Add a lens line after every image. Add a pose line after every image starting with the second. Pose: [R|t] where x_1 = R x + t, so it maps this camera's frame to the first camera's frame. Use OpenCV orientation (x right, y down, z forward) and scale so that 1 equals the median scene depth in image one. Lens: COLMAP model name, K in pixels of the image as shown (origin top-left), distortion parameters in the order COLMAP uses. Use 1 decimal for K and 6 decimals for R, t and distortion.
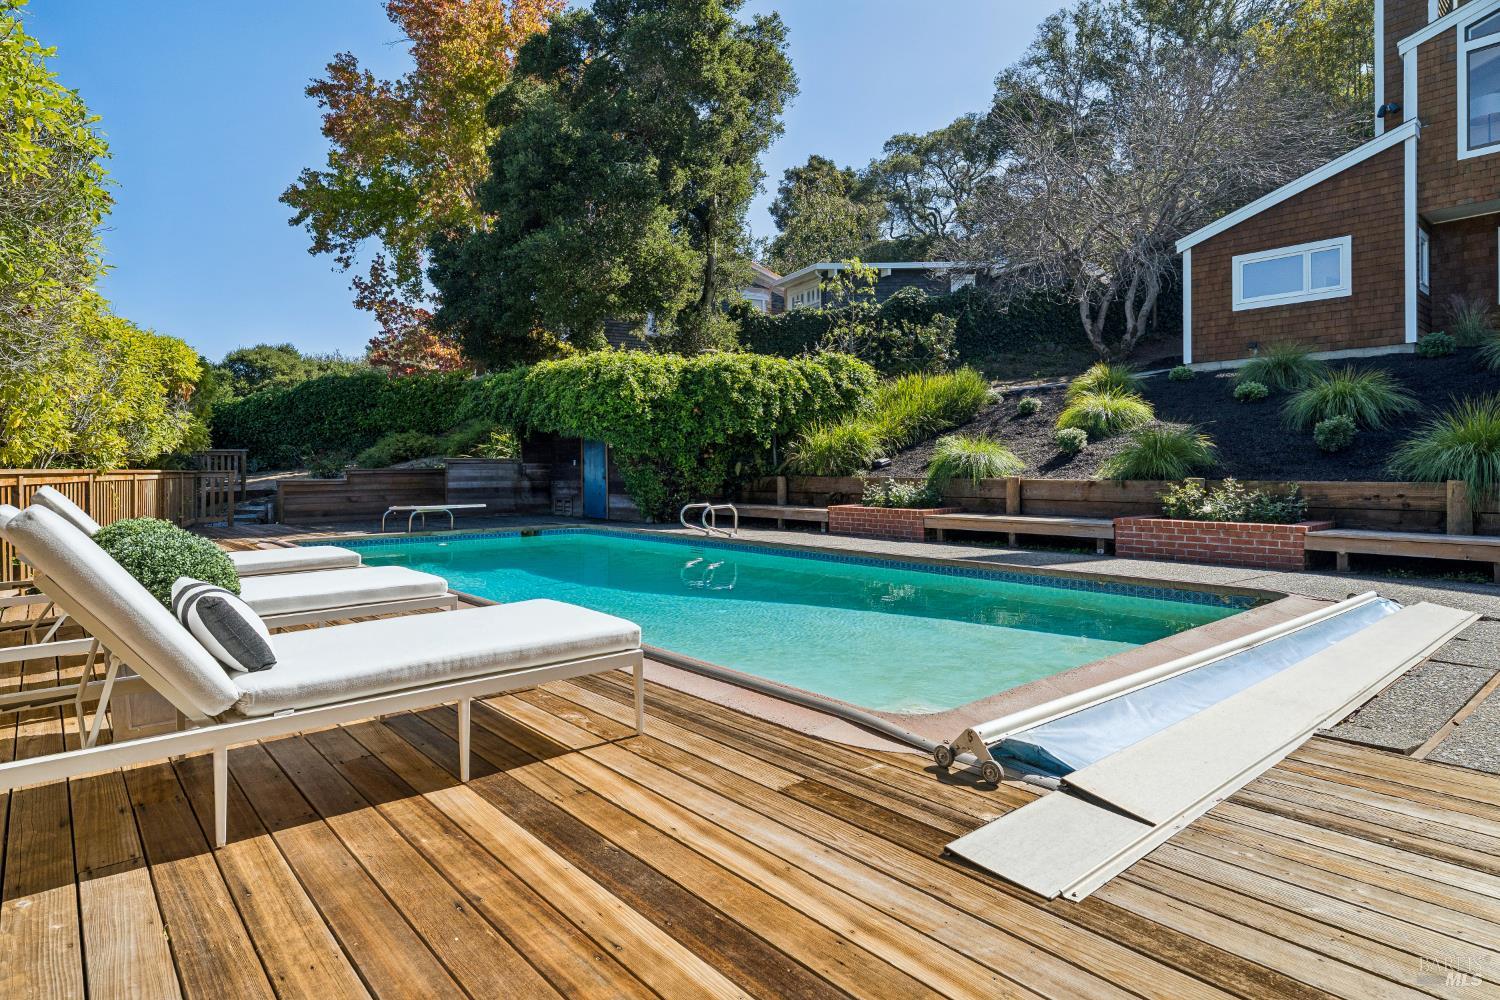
lens RADIAL K [[814.7, 0, 749.9], [0, 814.7, 473.4], [0, 0, 1]] dist [0.002305, 0.000230]
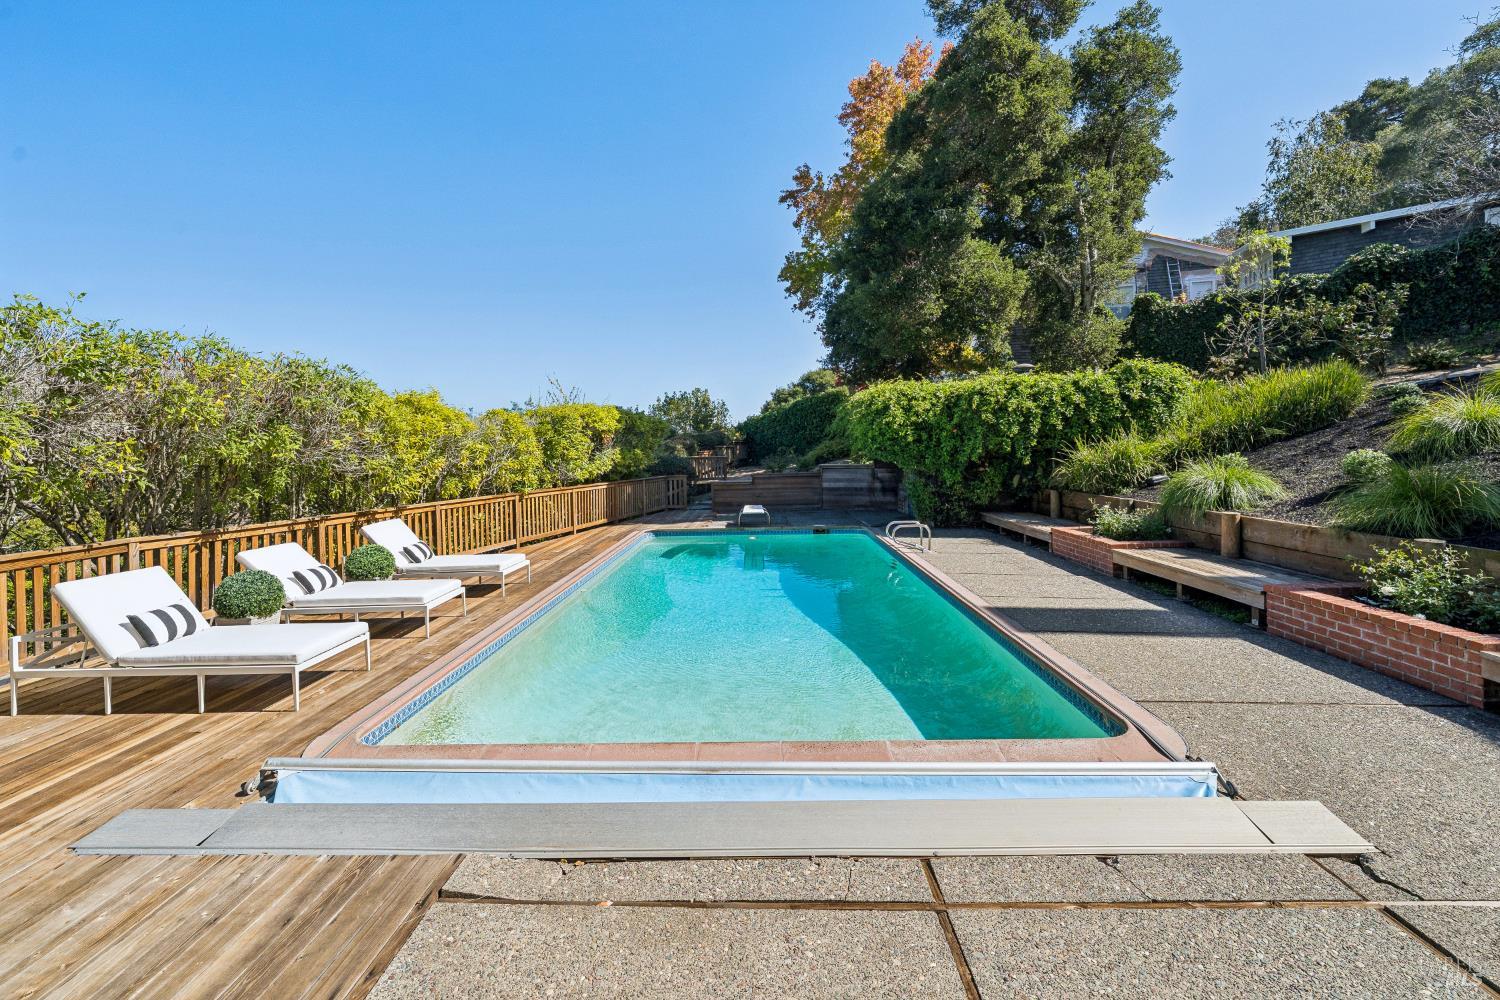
lens RADIAL K [[680.4, 0, 748.8], [0, 680.4, 461.5], [0, 0, 1]] dist [0.000169, 0.000115]
pose [[0.742087, 0.003686, -0.670294, 0.328861], [0.010860, 0.999788, 0.017521, -0.051751], [0.670216, -0.020282, 0.741889, 0.110239]]
